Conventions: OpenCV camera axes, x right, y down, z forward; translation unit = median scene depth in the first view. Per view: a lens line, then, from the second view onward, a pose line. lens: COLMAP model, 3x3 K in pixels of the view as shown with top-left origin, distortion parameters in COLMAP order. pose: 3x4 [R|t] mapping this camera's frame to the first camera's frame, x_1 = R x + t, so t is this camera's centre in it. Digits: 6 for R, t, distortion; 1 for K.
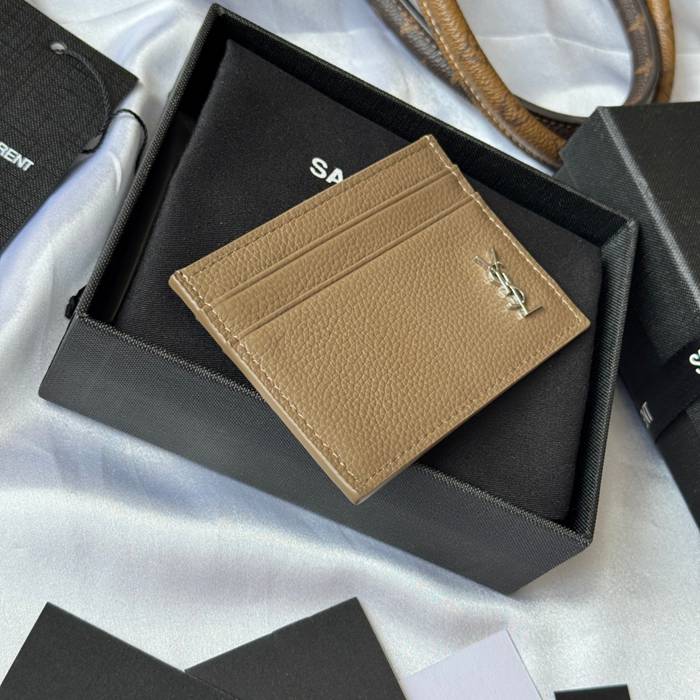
lens RADIAL K [[1380.6, 0, 349.2], [0, 1380.6, 336.8], [0, 0, 1]] dist [0.136973, -0.292471]
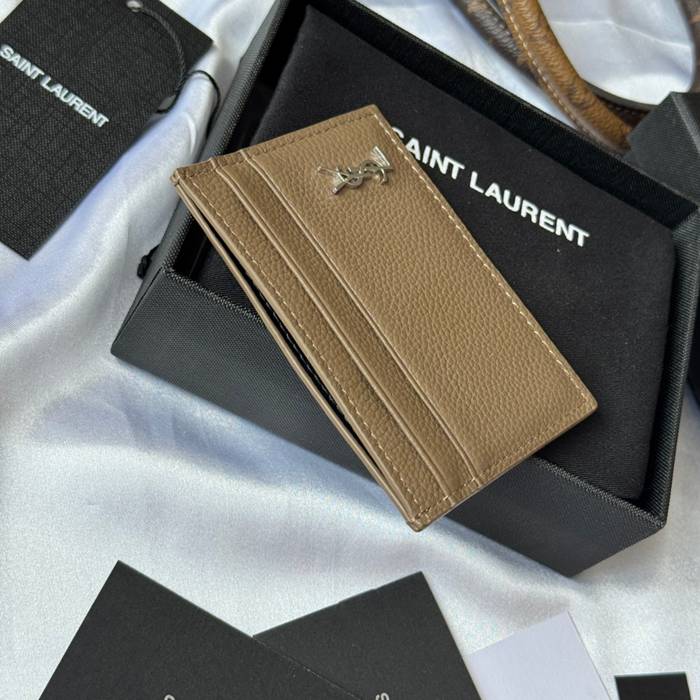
lens RADIAL K [[1380.6, 0, 349.2], [0, 1380.6, 336.8], [0, 0, 1]] dist [0.136973, -0.292471]
pose [[0.998940, 0.042105, 0.018586, -0.067809], [-0.042009, 0.999102, -0.005527, 0.026896], [-0.018802, 0.004741, 0.999812, 0.013081]]
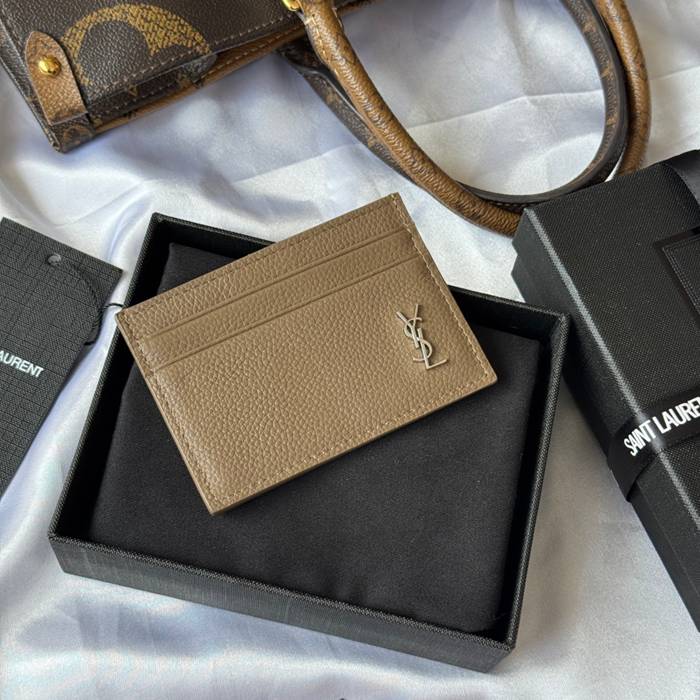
lens RADIAL K [[1380.6, 0, 349.2], [0, 1380.6, 336.8], [0, 0, 1]] dist [0.136973, -0.292471]
pose [[0.946305, -0.148579, -0.287107, 0.380408], [0.187009, 0.976035, 0.111281, -0.236466], [0.263692, -0.158997, 0.951413, -0.086634]]
